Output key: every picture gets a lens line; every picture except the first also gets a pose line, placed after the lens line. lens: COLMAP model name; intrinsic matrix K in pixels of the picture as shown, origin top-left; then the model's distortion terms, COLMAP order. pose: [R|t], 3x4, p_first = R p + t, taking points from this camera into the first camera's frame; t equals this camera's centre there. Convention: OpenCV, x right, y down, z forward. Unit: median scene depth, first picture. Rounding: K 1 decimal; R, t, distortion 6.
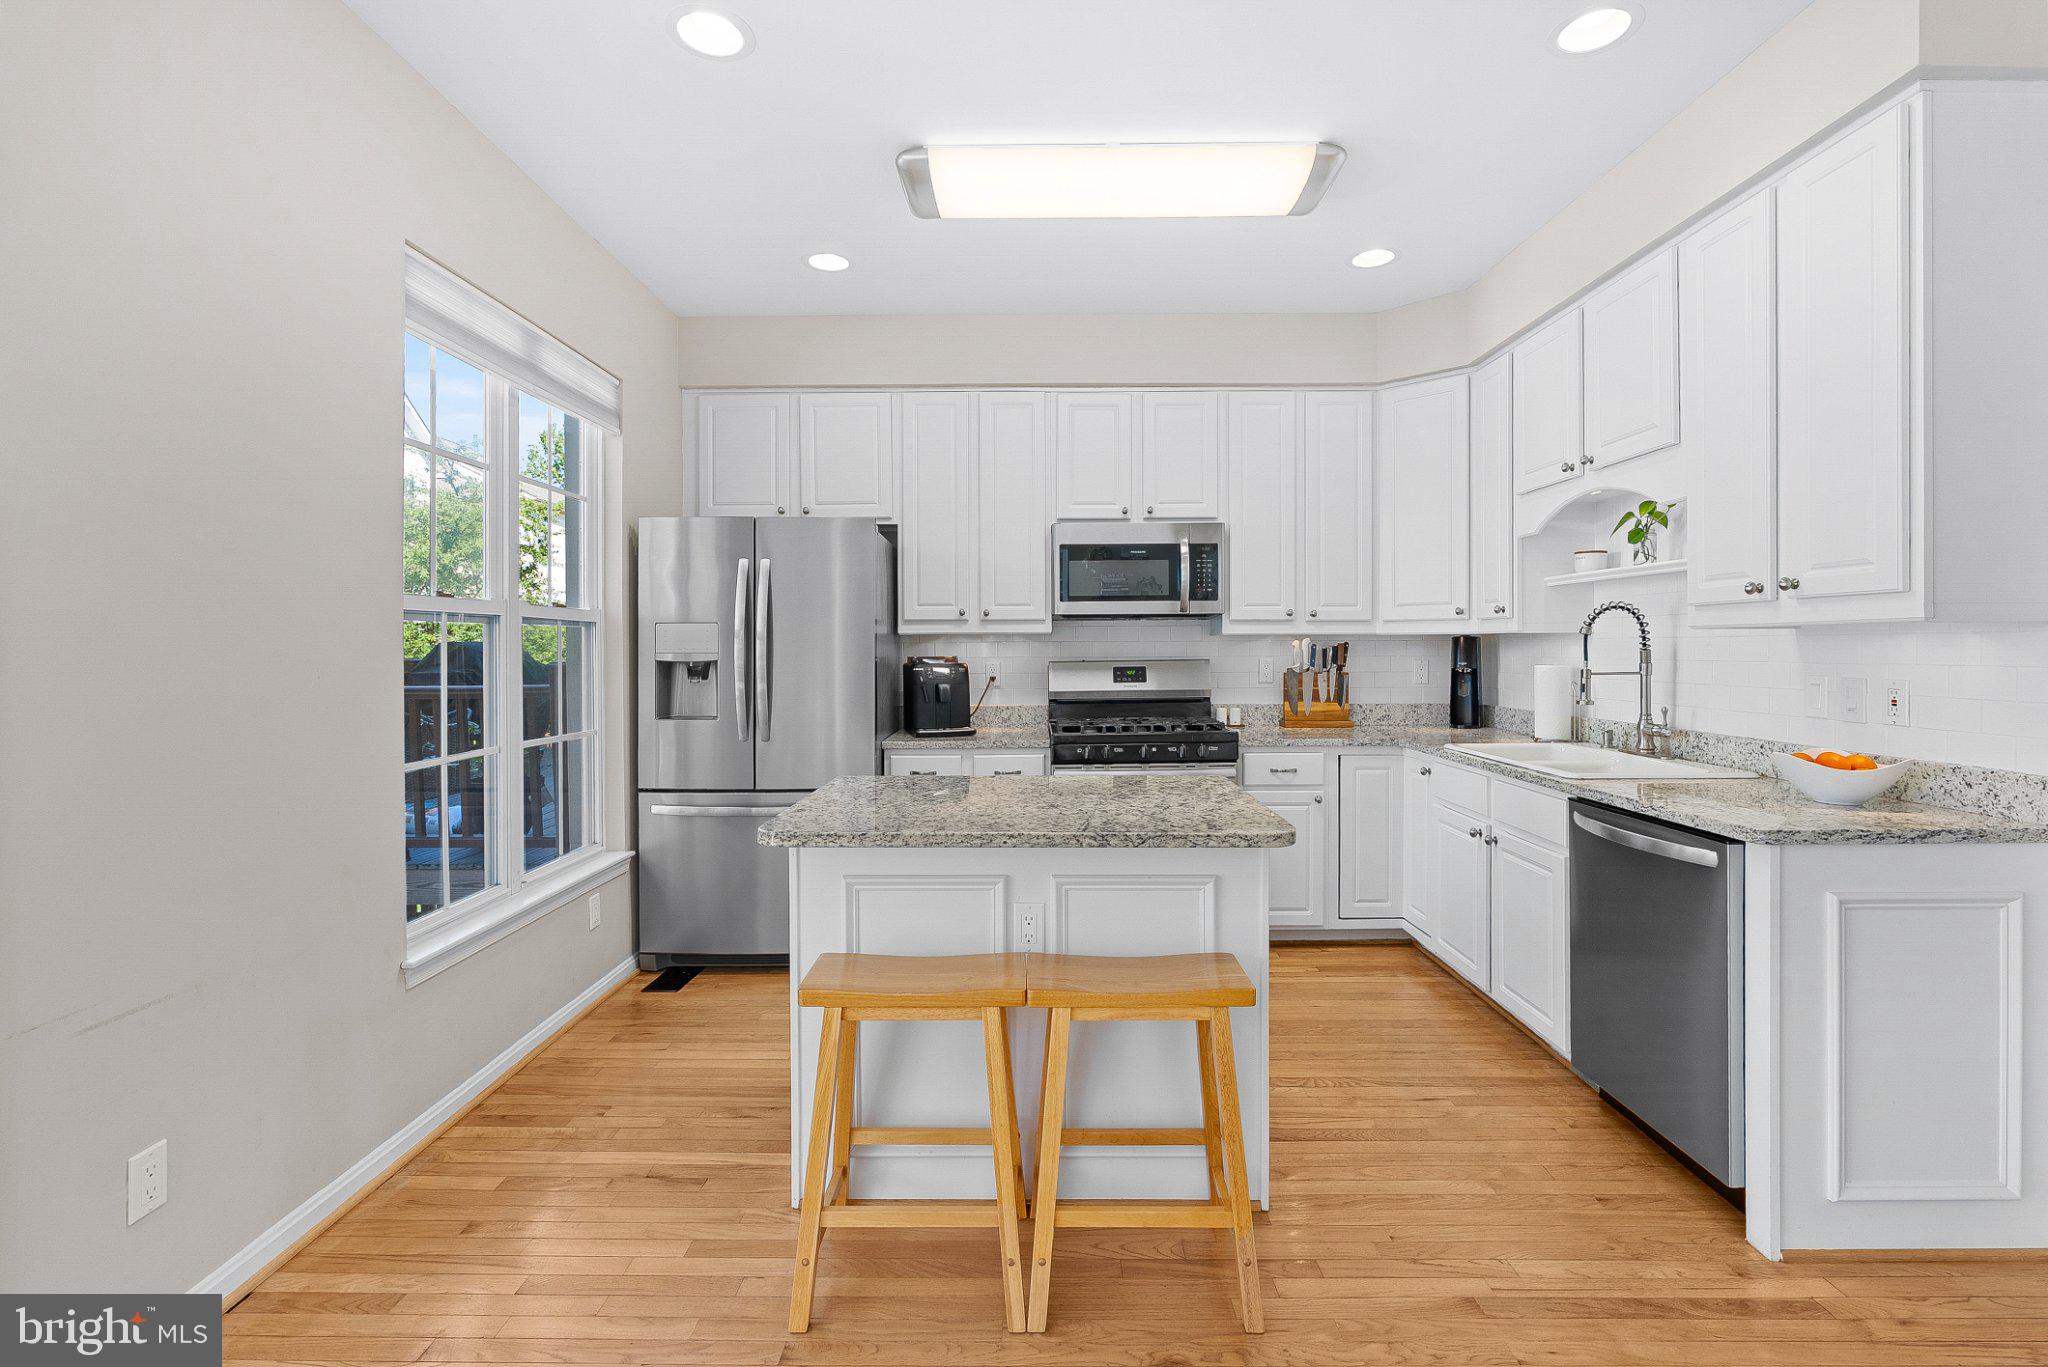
lens RADIAL K [[913.8, 0, 1032.6], [0, 913.8, 652.2], [0, 0, 1]] dist [-0.006645, -0.000054]
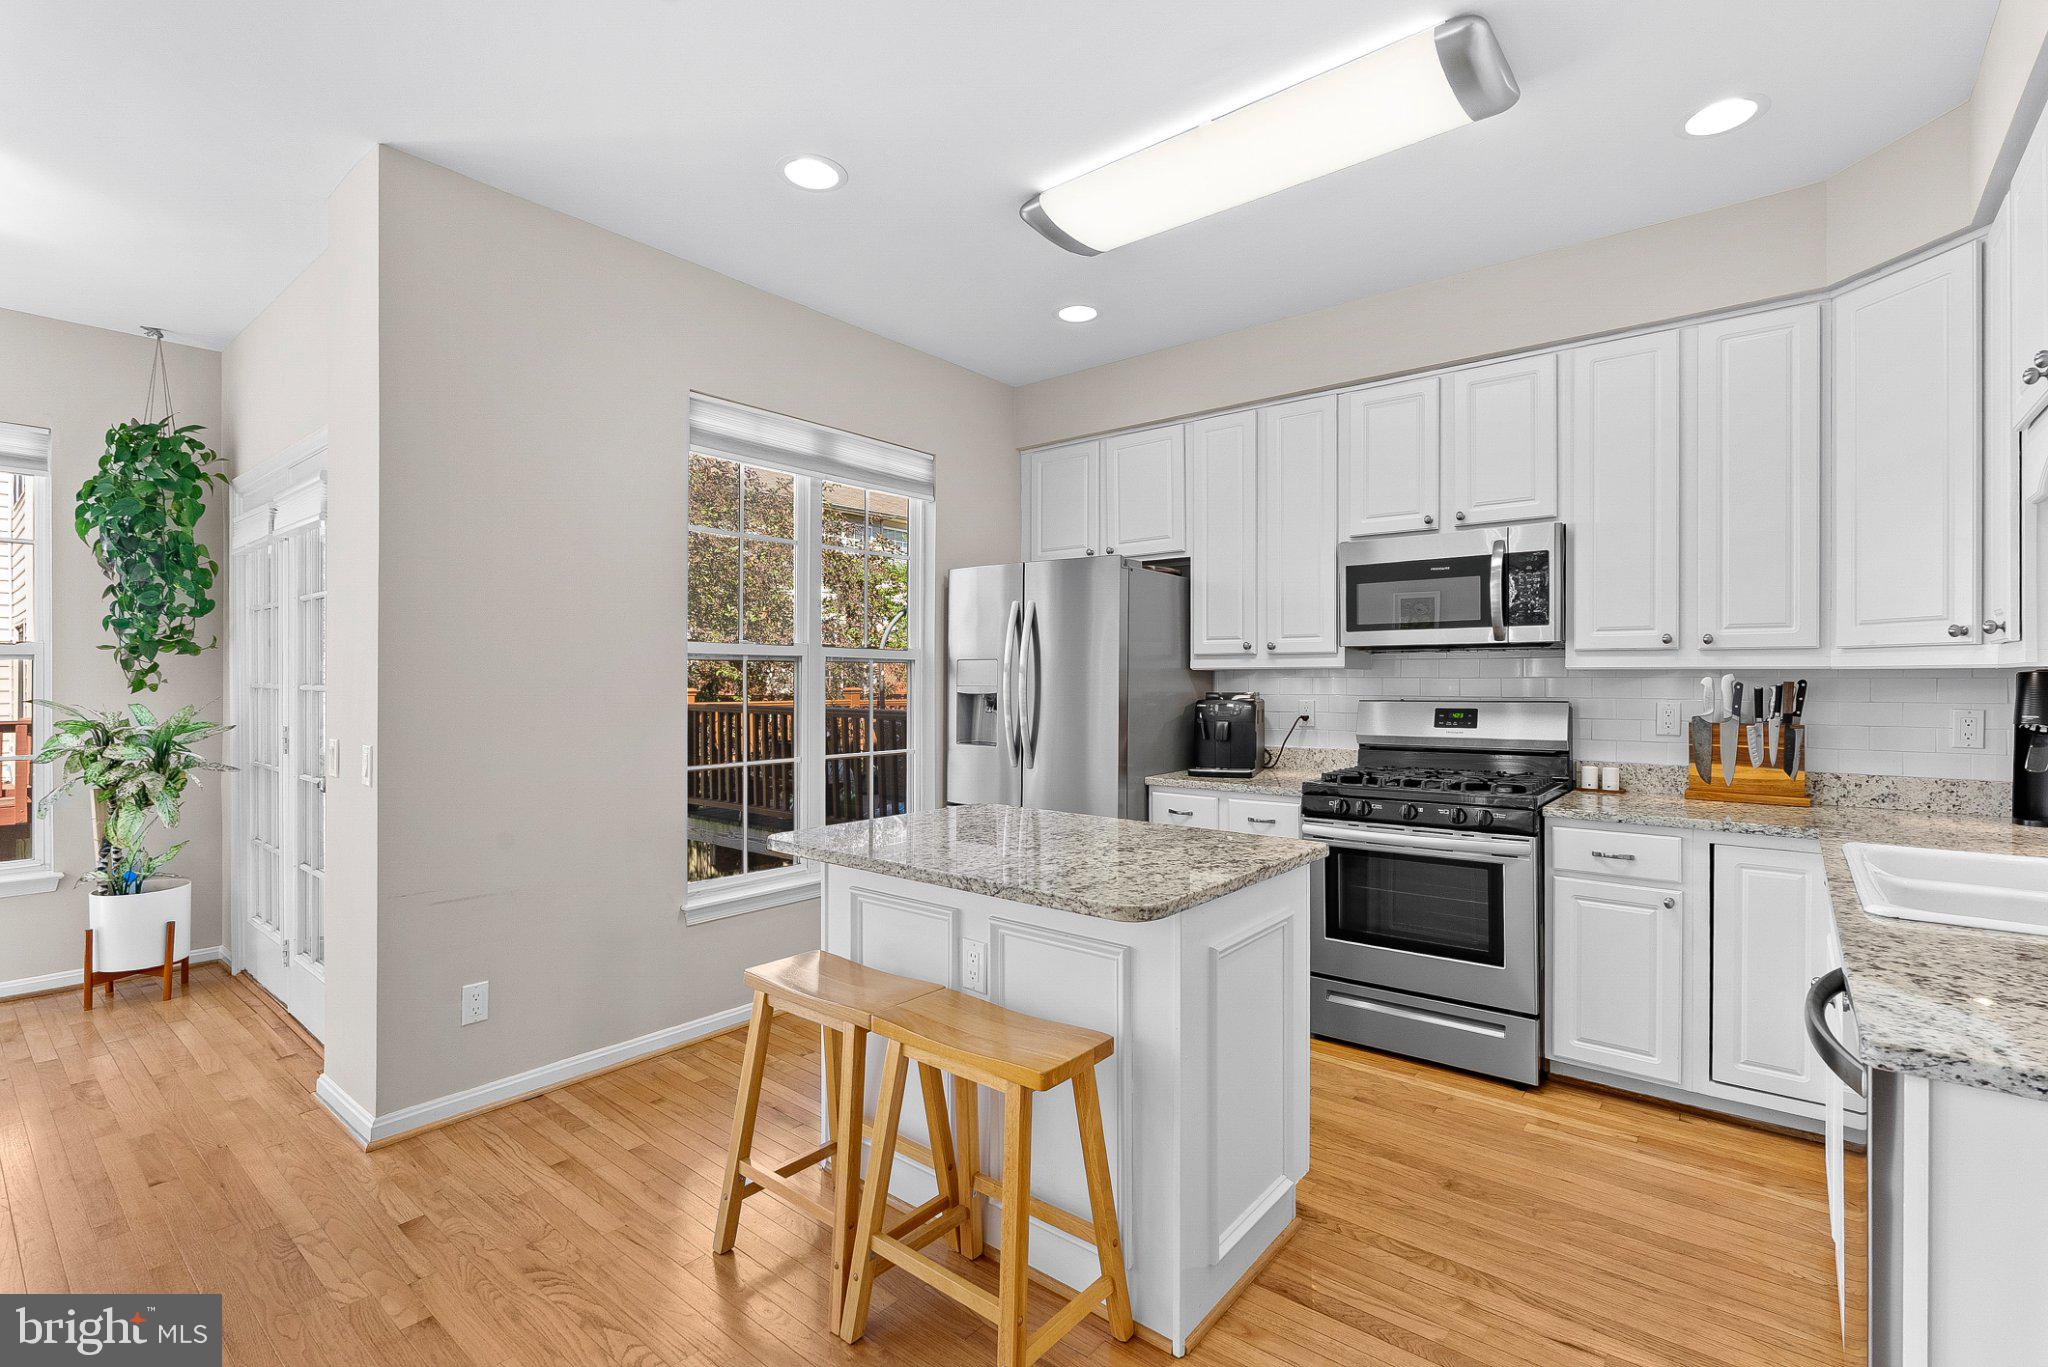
lens RADIAL K [[913.8, 0, 1026.4], [0, 913.8, 681.9], [0, 0, 1]] dist [-0.006645, -0.000054]
pose [[0.784048, 0.007133, -0.620659, 0.375872], [-0.009832, 0.999951, -0.000929, -0.004099], [0.620622, 0.006831, 0.784080, 0.143498]]
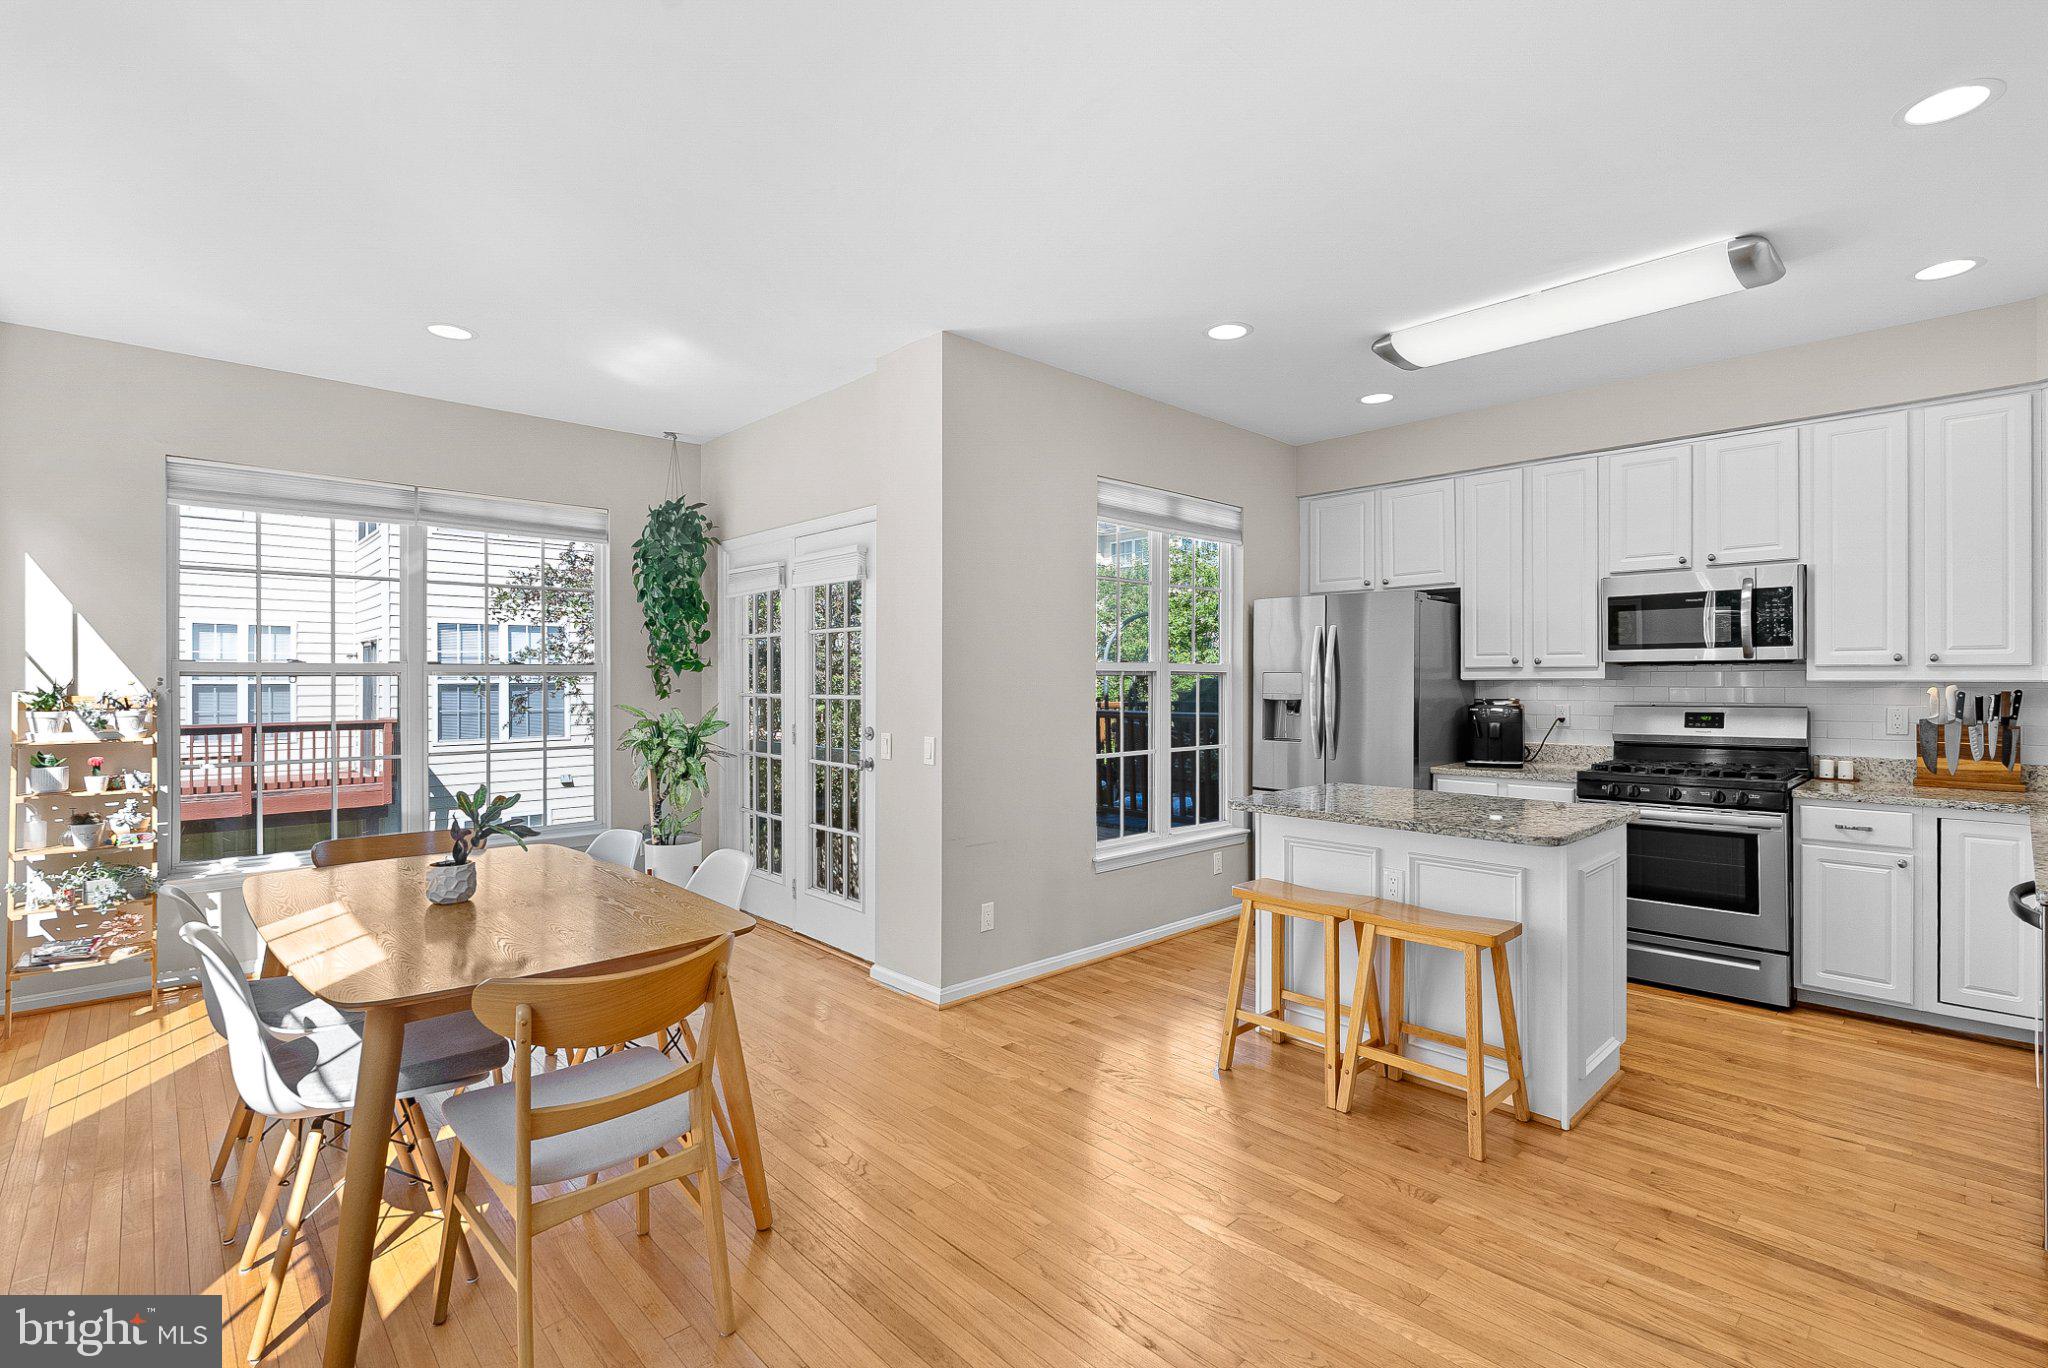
lens RADIAL K [[913.8, 0, 1047.9], [0, 913.8, 681.6], [0, 0, 1]] dist [-0.006645, -0.000054]
pose [[0.702090, 0.004070, -0.712077, 0.375779], [-0.006999, 0.999975, -0.001184, -0.013948], [0.712054, 0.005815, 0.702100, -0.256146]]
